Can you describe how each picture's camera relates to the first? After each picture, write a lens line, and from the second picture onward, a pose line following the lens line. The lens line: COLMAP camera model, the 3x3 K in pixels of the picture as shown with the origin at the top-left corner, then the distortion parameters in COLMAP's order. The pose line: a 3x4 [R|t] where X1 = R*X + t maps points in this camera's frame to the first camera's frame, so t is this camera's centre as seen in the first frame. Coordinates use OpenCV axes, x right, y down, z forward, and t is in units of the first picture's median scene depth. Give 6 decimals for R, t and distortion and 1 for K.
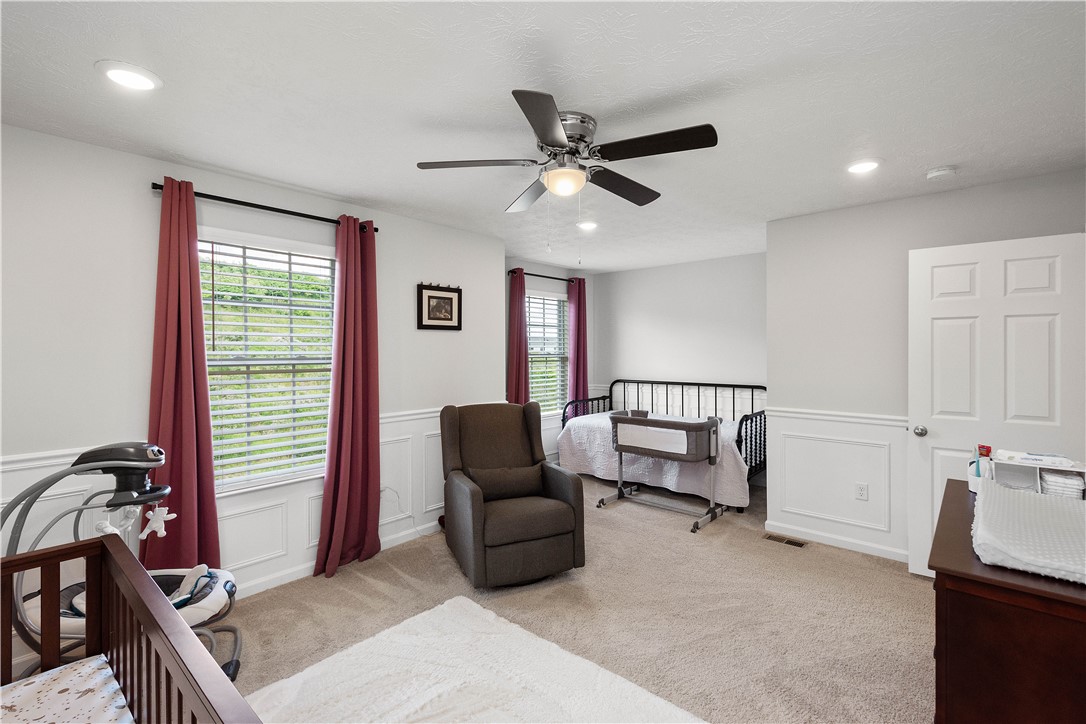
lens RADIAL K [[495.8, 0, 543.7], [0, 495.8, 344.2], [0, 0, 1]] dist [0.000309, -0.000040]
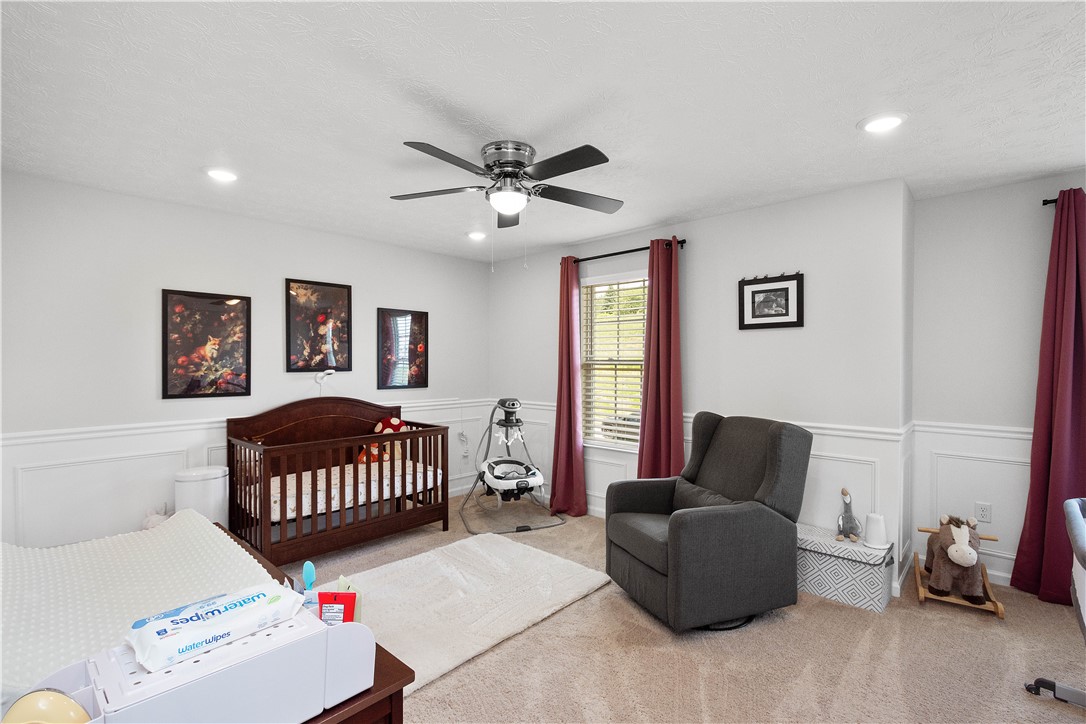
lens RADIAL K [[495.8, 0, 543.1], [0, 495.8, 368.9], [0, 0, 1]] dist [0.000309, -0.000040]
pose [[-0.052053, 0.009294, -0.998601, 0.675494], [0.001765, 0.999956, 0.009215, 0.032935], [0.998643, -0.001283, -0.052067, 0.665335]]
